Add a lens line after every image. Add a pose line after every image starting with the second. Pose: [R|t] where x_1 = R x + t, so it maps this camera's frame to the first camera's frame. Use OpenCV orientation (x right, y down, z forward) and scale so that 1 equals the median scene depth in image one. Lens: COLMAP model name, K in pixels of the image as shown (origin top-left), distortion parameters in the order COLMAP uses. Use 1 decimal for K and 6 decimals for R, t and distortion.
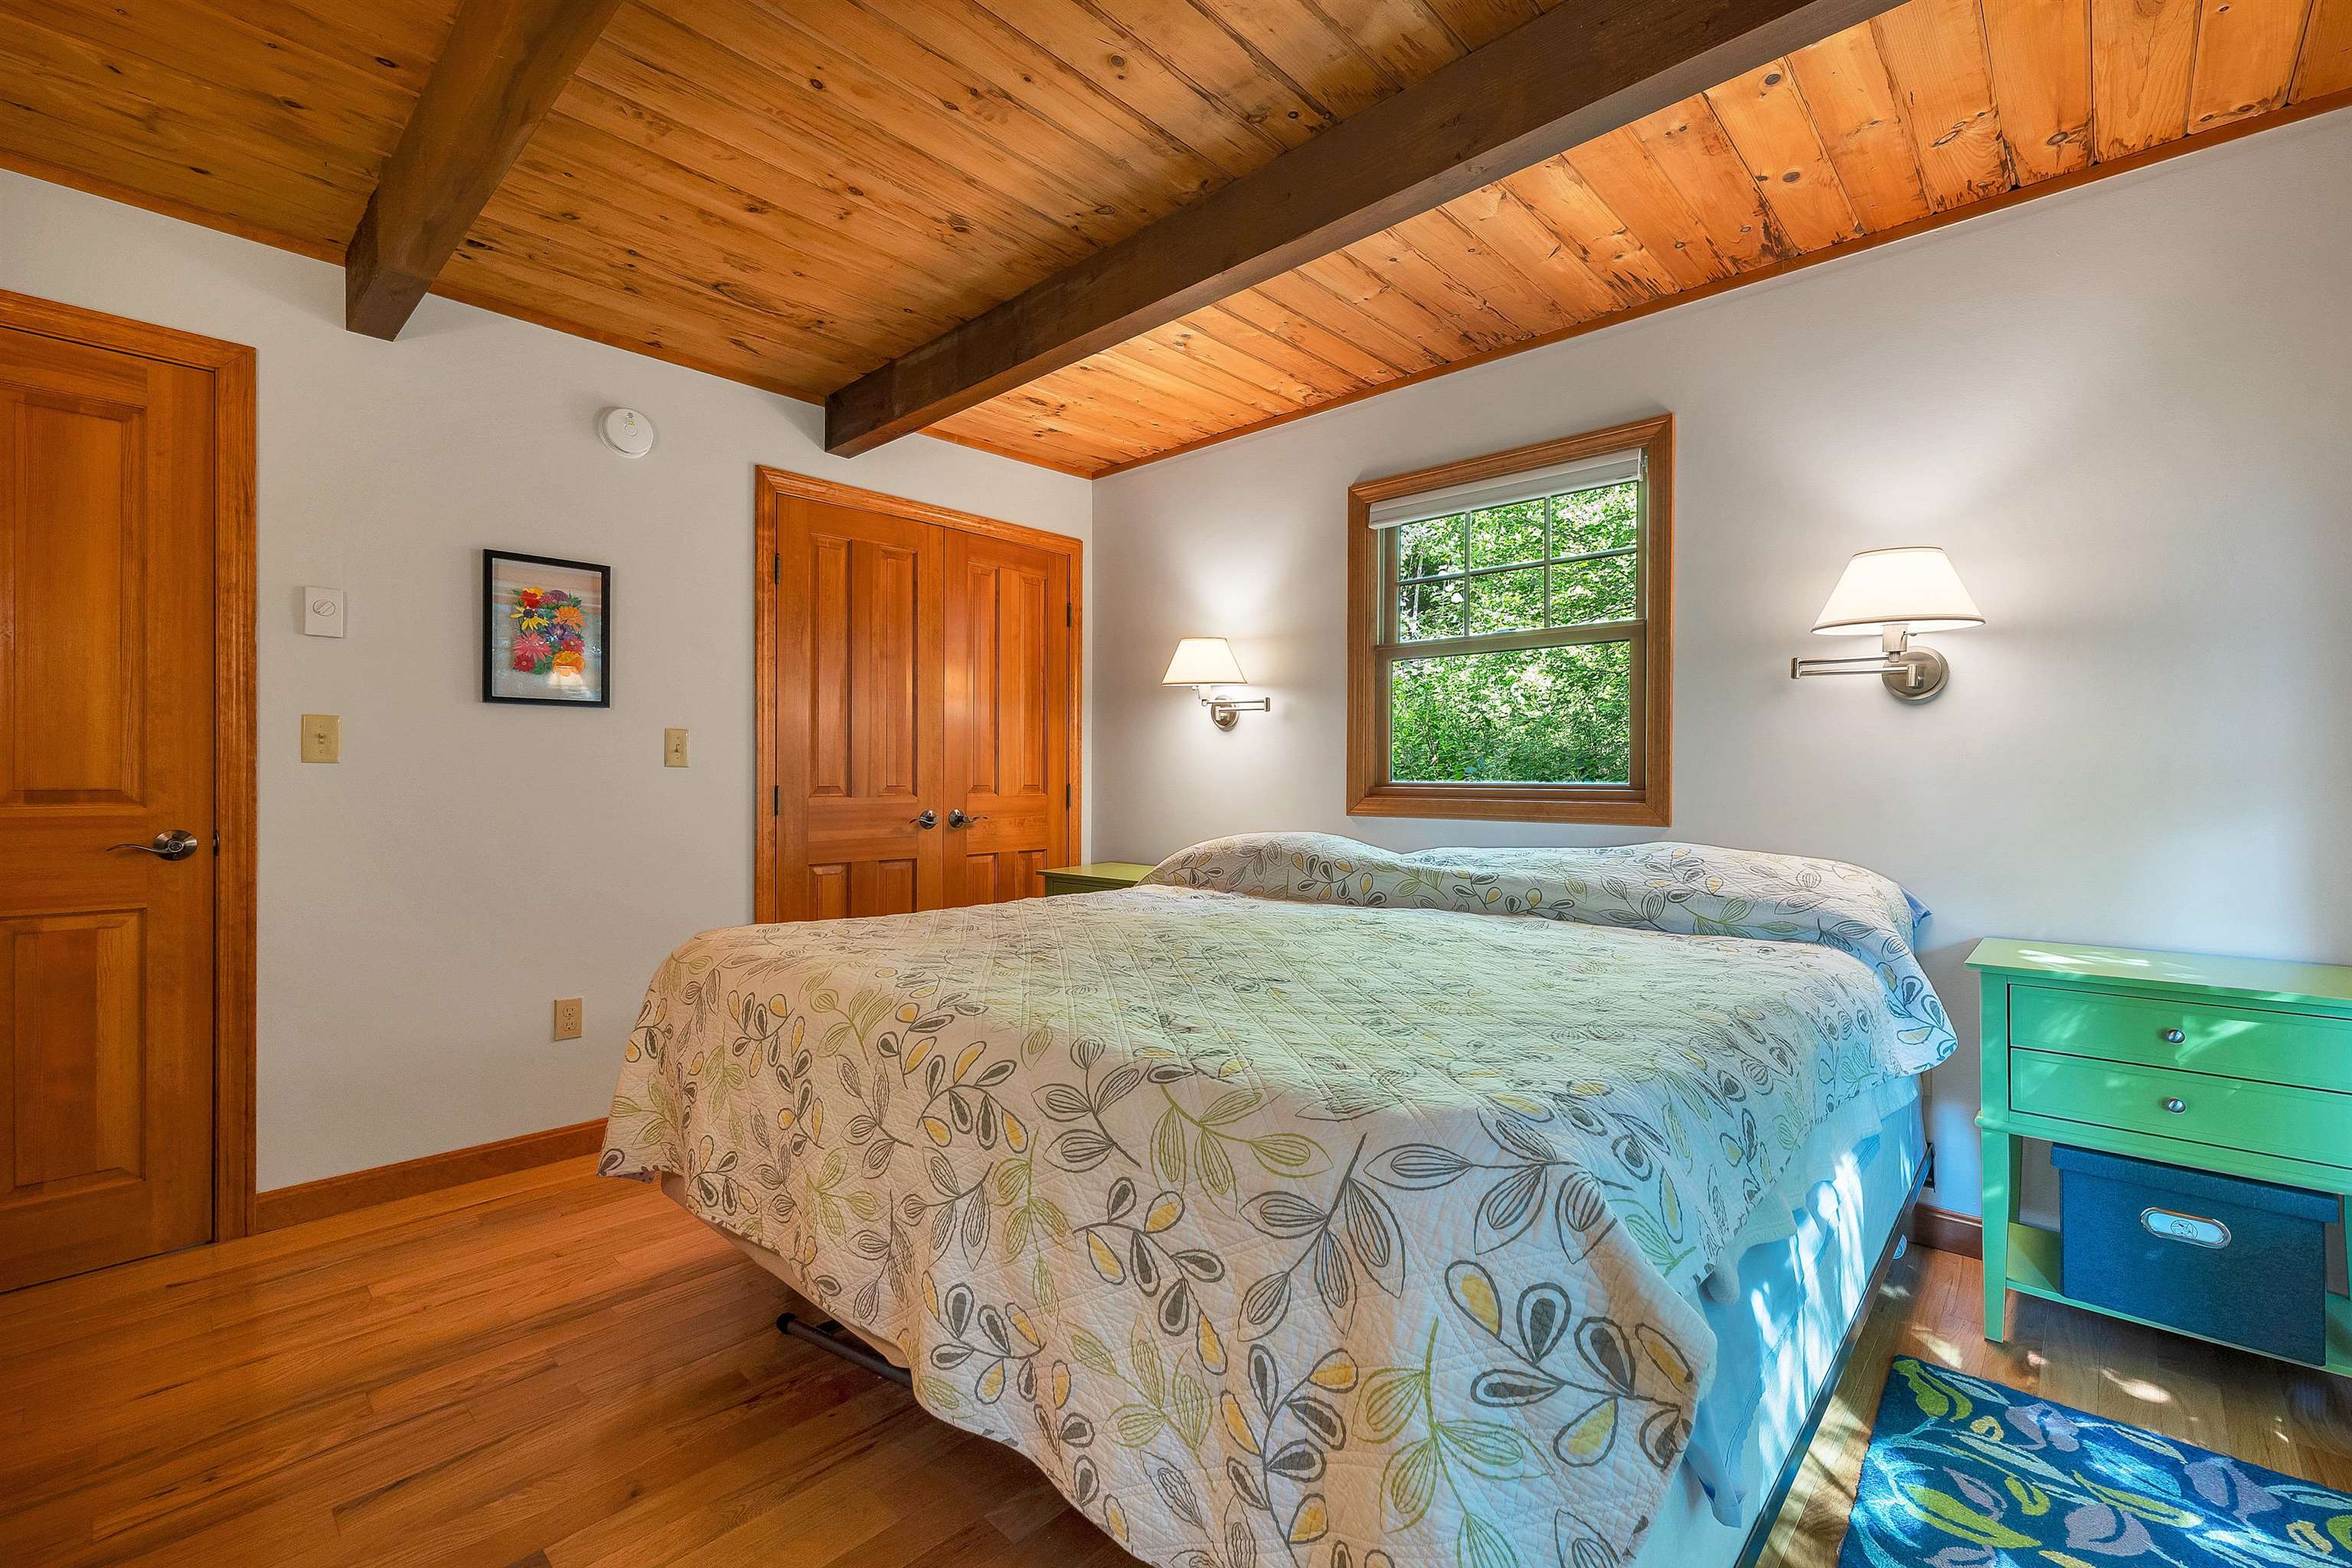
lens RADIAL K [[981.0, 0, 1170.3], [0, 981.0, 780.1], [0, 0, 1]] dist [0.000964, 0.000203]
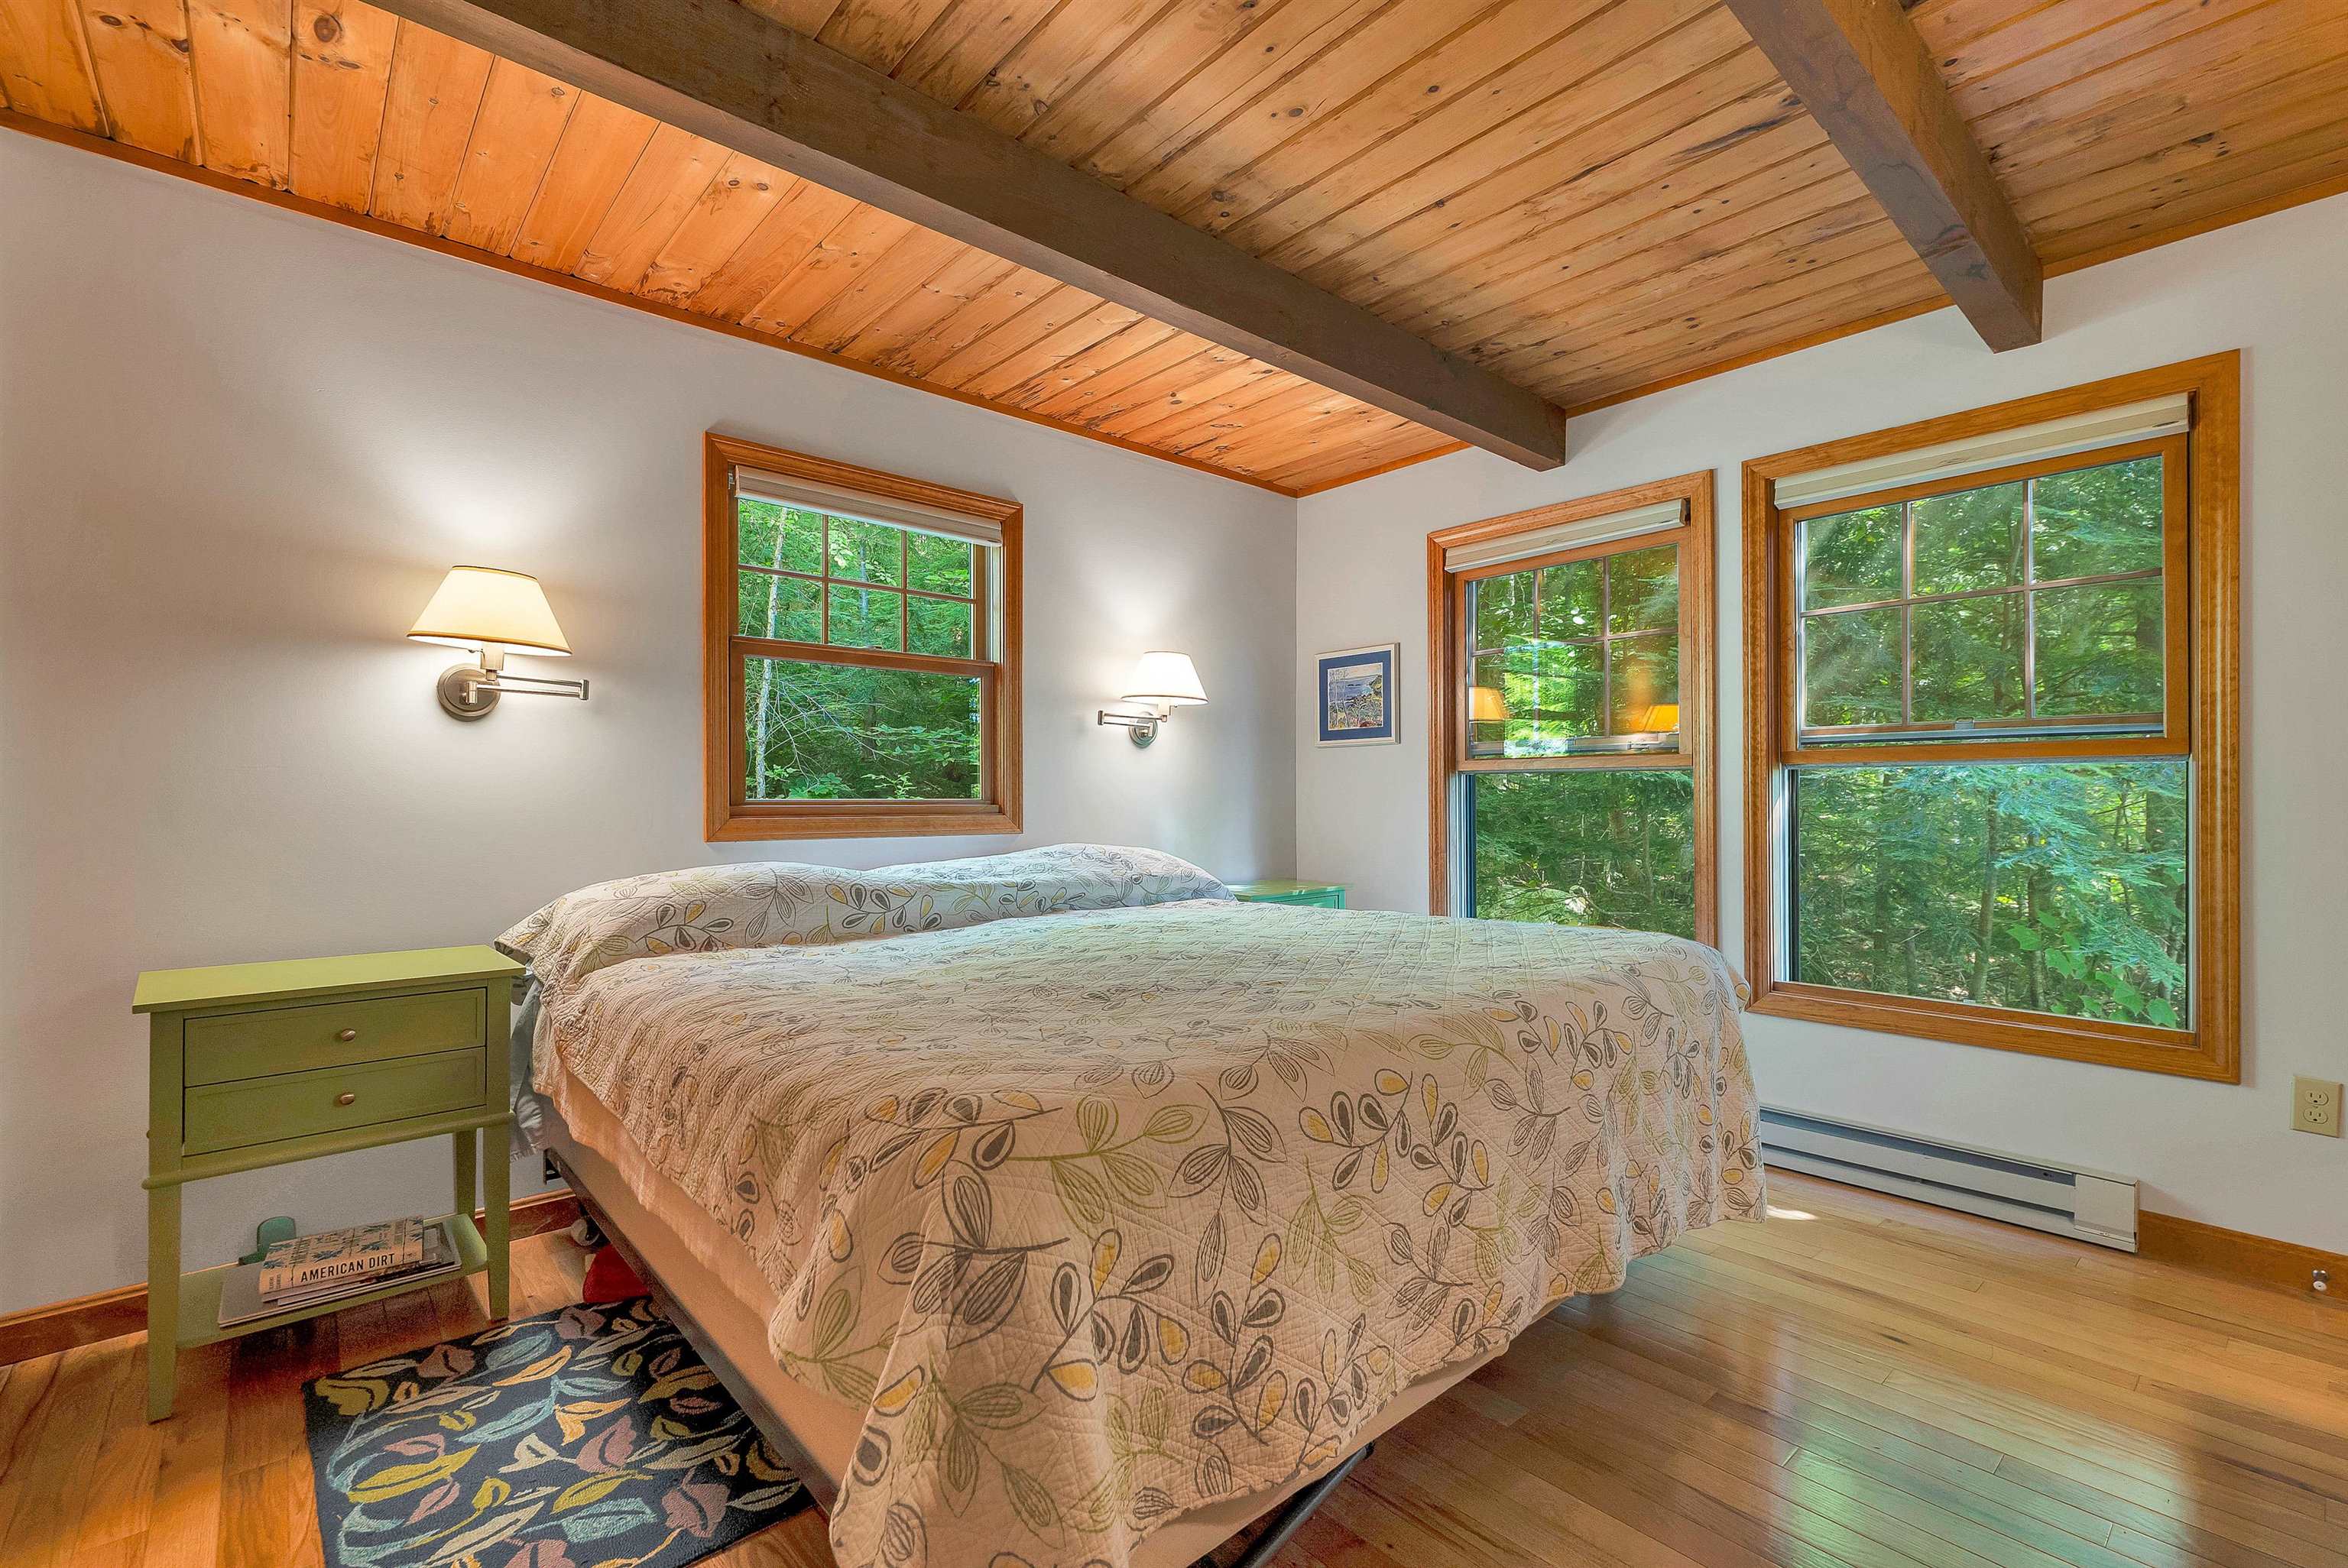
lens RADIAL K [[1016.2, 0, 1171.4], [0, 1016.2, 799.2], [0, 0, 1]] dist [0.001656, -0.000019]
pose [[0.100289, -0.004951, 0.994946, -0.736899], [0.004218, 0.999981, 0.004551, -0.001333], [-0.994949, 0.003740, 0.100308, 0.655292]]
